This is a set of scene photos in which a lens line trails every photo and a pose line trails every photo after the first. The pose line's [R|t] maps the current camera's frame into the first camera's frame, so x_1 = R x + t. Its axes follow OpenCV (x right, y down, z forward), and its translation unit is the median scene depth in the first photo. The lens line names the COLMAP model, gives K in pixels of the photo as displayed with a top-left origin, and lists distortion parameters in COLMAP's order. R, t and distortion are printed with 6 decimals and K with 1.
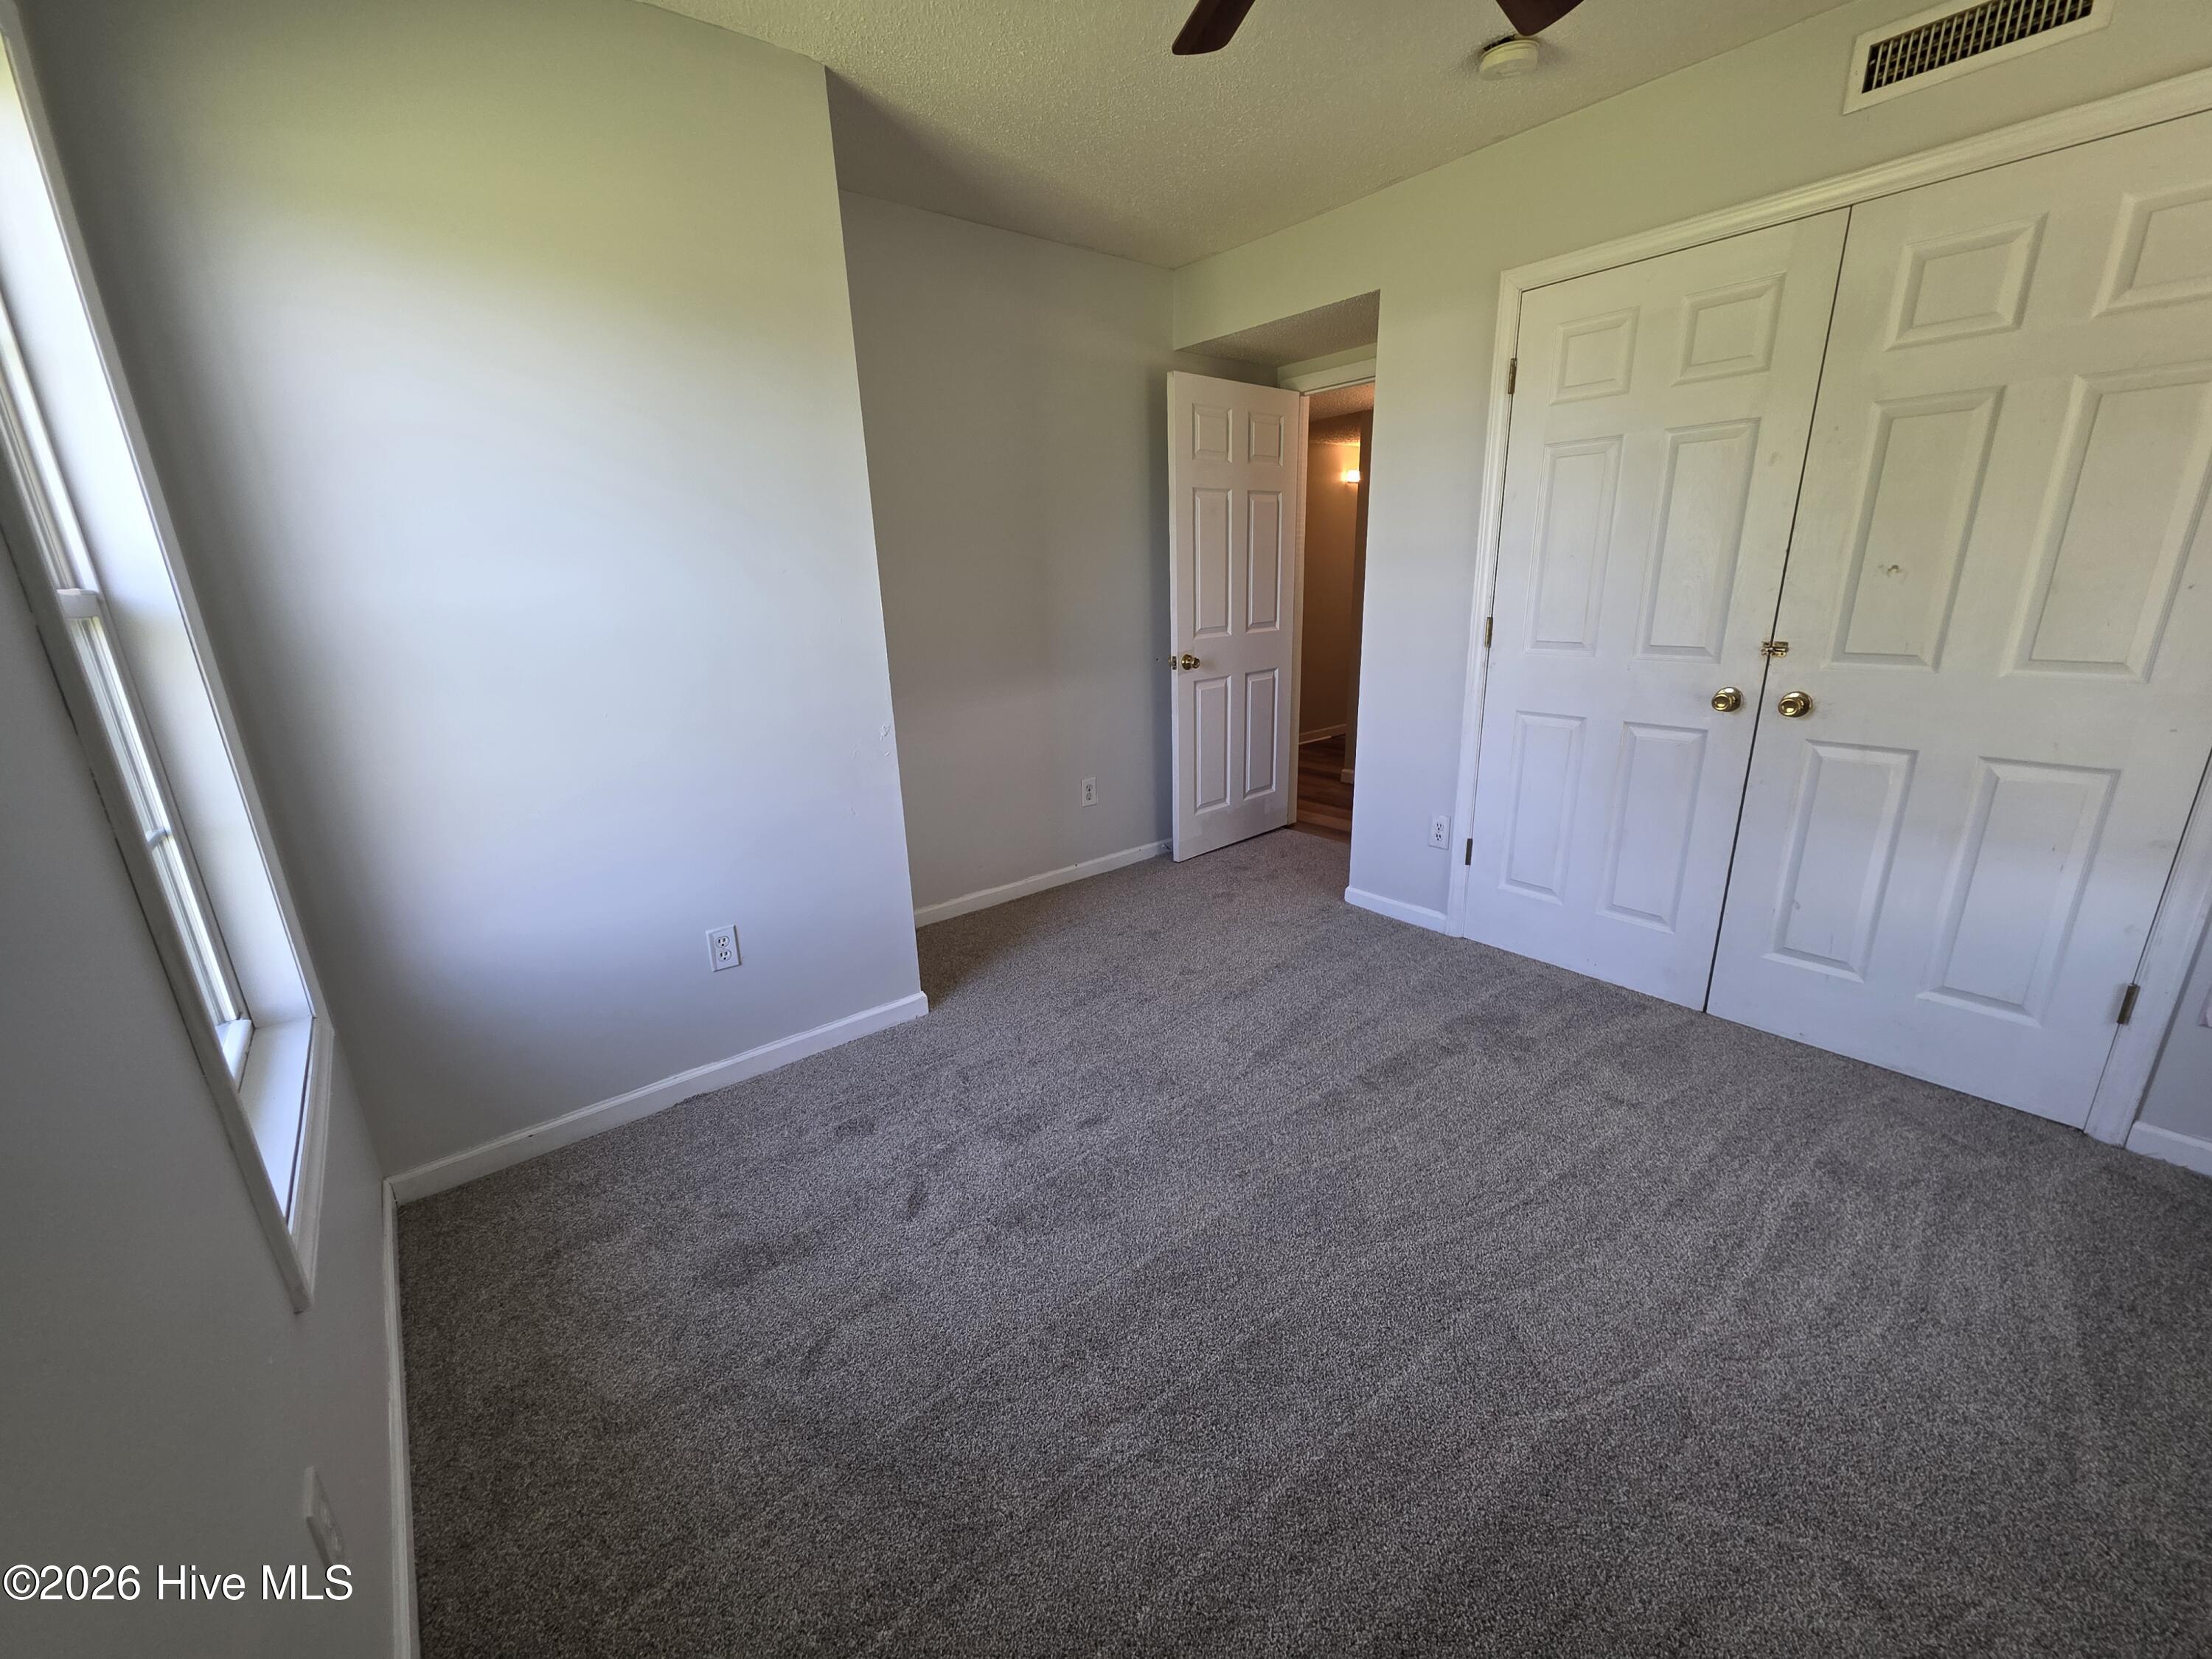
lens RADIAL K [[886.3, 0, 1114.5], [0, 886.3, 838.7], [0, 0, 1]] dist [0.003616, -0.000062]
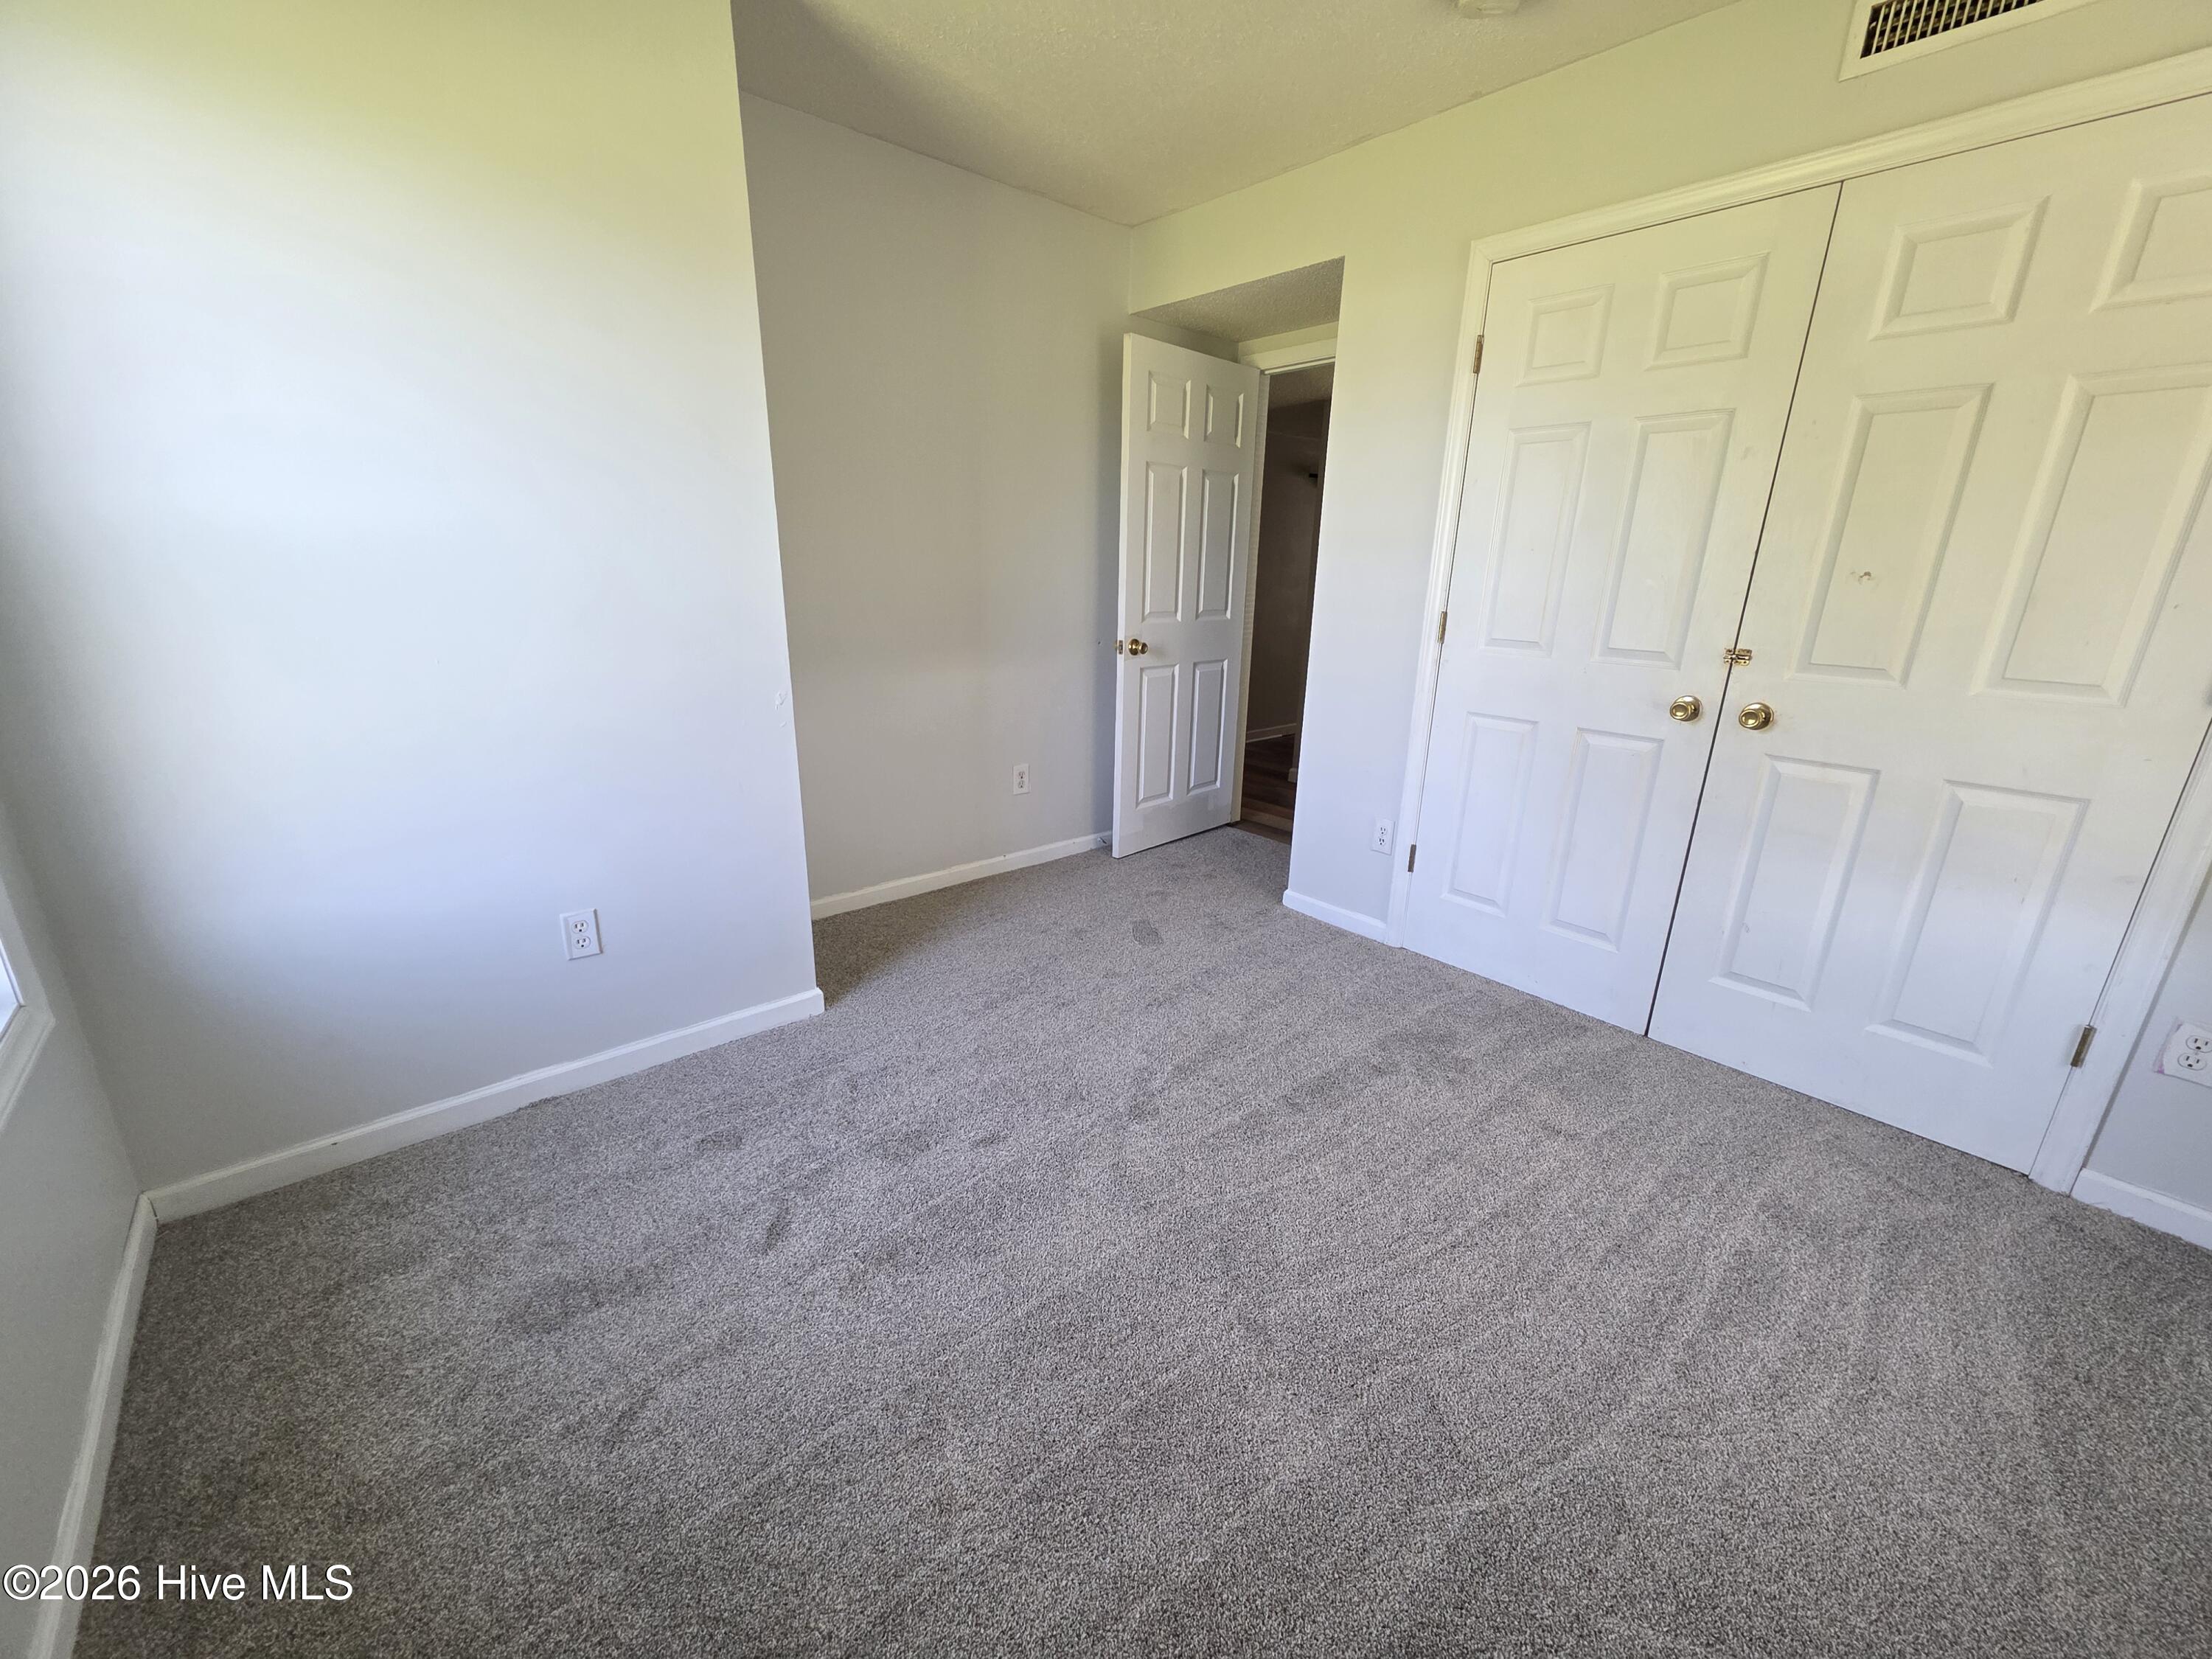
lens RADIAL K [[882.3, 0, 1115.5], [0, 882.3, 839.1], [0, 0, 1]] dist [0.003109, 0.000354]
pose [[0.997878, 0.040368, 0.051094, 0.051296], [-0.040795, 0.999141, 0.007328, 0.000244], [-0.050755, -0.009397, 0.998667, 0.110121]]
